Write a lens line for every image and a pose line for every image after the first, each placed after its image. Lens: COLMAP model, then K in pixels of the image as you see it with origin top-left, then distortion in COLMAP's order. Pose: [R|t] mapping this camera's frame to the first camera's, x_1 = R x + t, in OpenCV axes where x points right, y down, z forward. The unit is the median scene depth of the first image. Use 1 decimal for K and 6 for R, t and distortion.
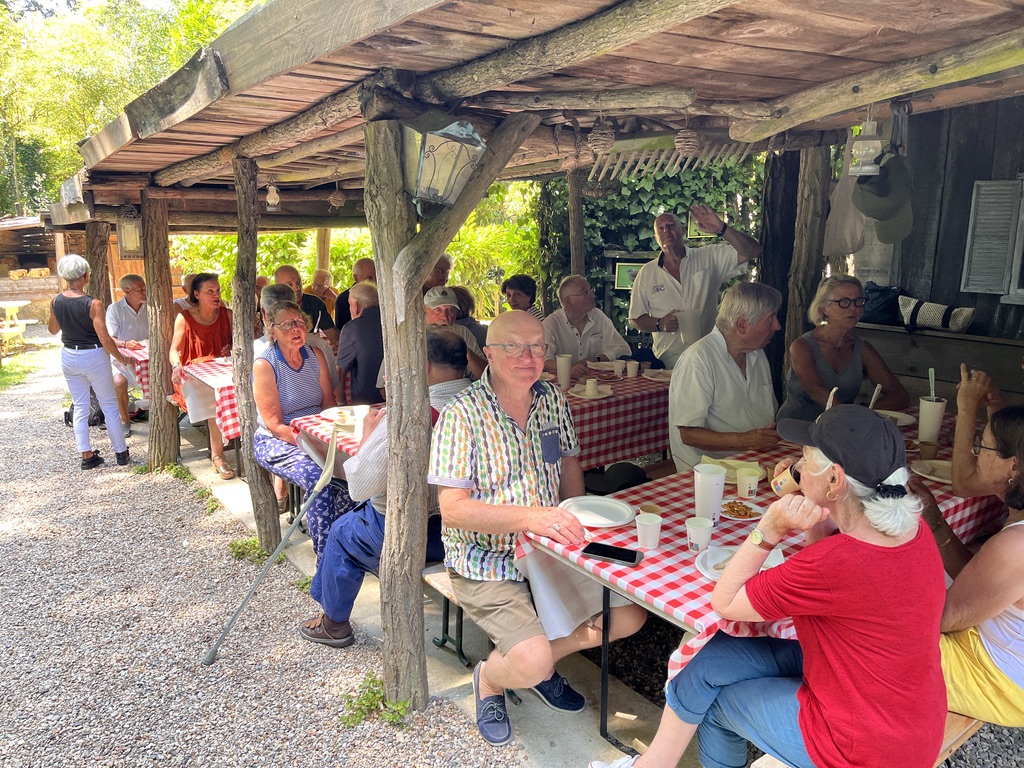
lens RADIAL K [[764.4, 0, 512.0], [0, 764.4, 384.0], [0, 0, 1]] dist [-0.012799, -0.003530]
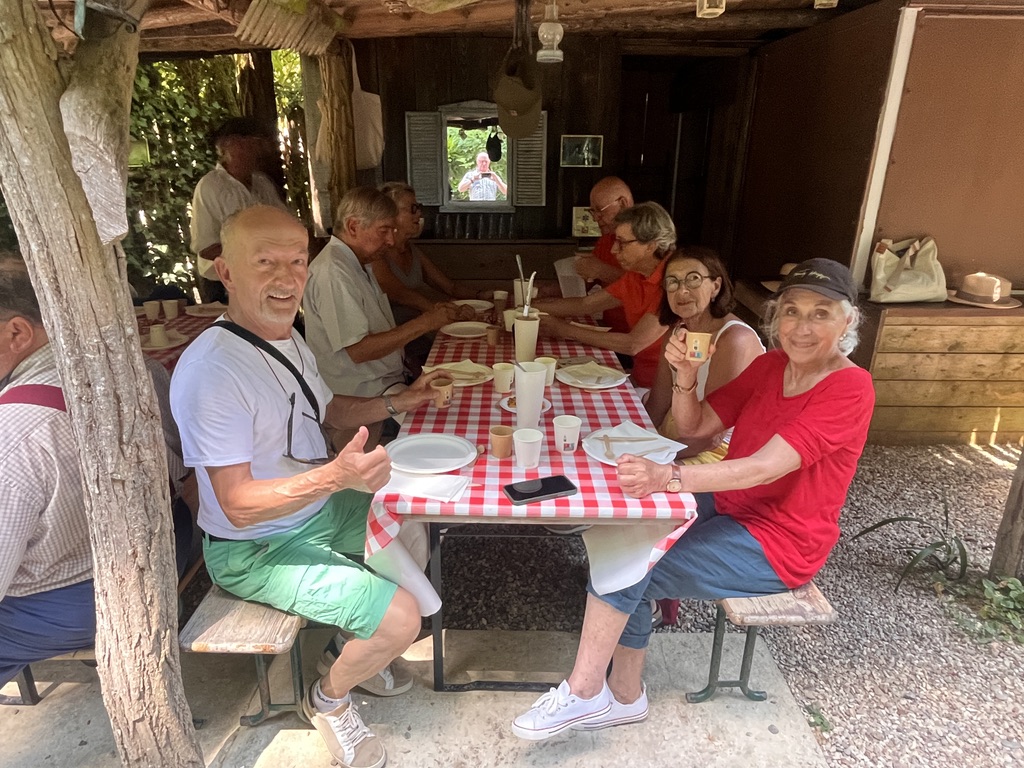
lens RADIAL K [[623.3, 0, 512.0], [0, 623.3, 384.0], [0, 0, 1]] dist [-0.002239, -0.000208]
pose [[0.611556, -0.251755, 0.750079, -0.297127], [0.161774, 0.967785, 0.192927, -0.019212], [-0.774486, 0.003358, 0.632583, 0.475706]]
